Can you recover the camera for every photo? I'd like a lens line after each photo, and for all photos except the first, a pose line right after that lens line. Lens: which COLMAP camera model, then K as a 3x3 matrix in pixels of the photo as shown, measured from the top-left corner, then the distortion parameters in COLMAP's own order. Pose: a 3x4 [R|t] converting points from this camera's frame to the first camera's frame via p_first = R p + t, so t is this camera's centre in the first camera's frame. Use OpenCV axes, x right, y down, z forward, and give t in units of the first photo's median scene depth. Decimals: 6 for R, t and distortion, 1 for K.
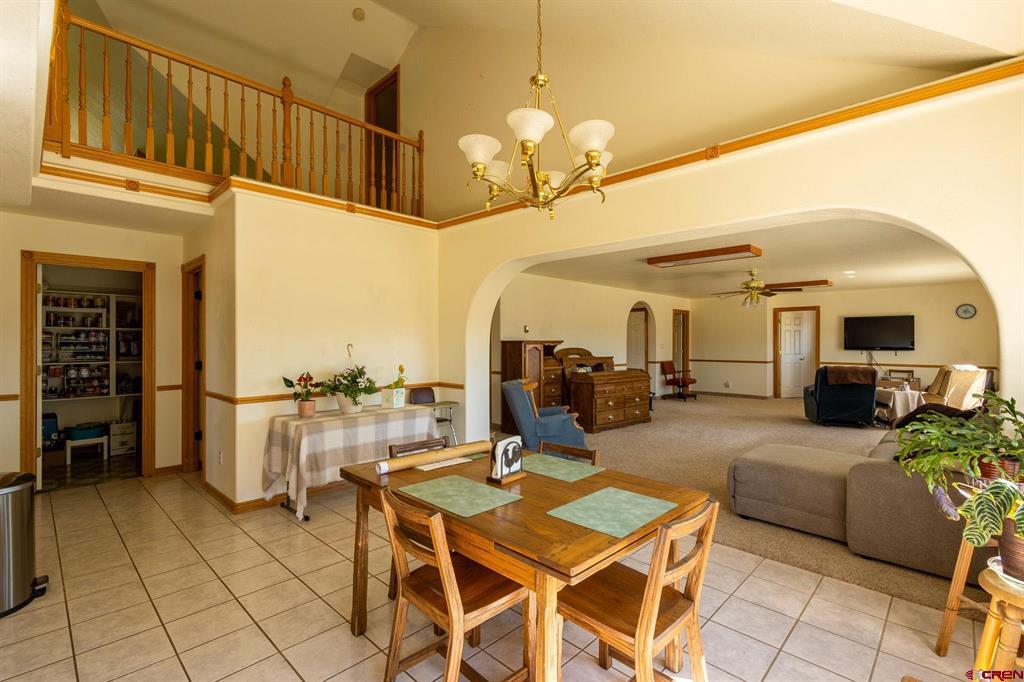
lens RADIAL K [[467.4, 0, 510.6], [0, 467.4, 339.2], [0, 0, 1]] dist [0.002404, -0.000789]
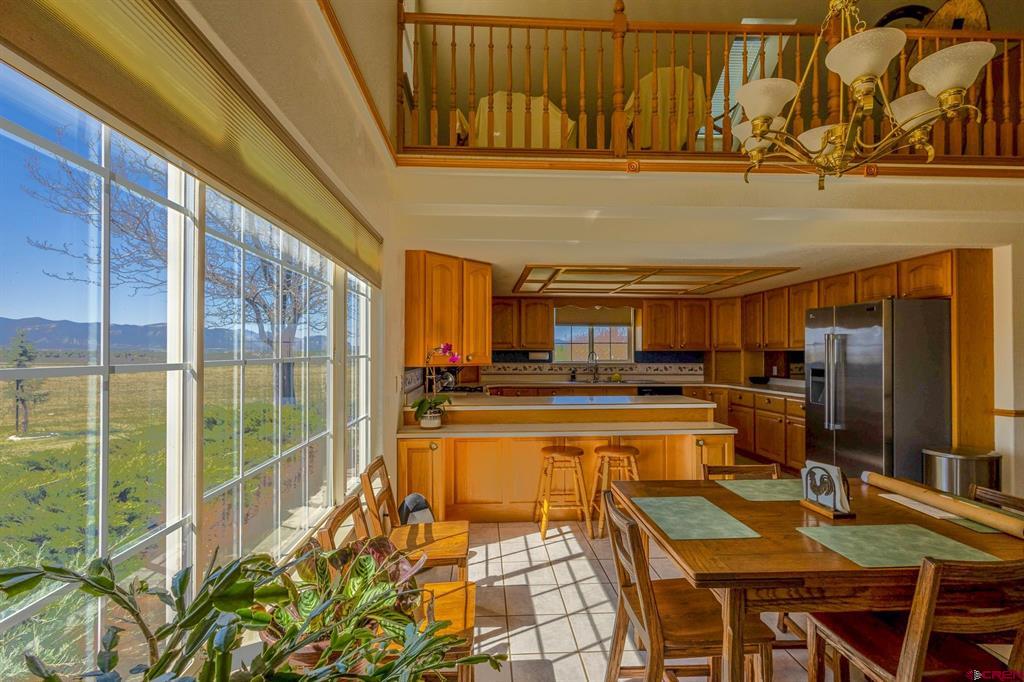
lens RADIAL K [[478.9, 0, 498.4], [0, 478.9, 348.9], [0, 0, 1]] dist [0.000616, -0.000581]
pose [[-0.690664, -0.004642, -0.723161, 1.038984], [0.000596, 0.999975, -0.006988, 0.009098], [0.723175, -0.005257, -0.690645, 1.177570]]
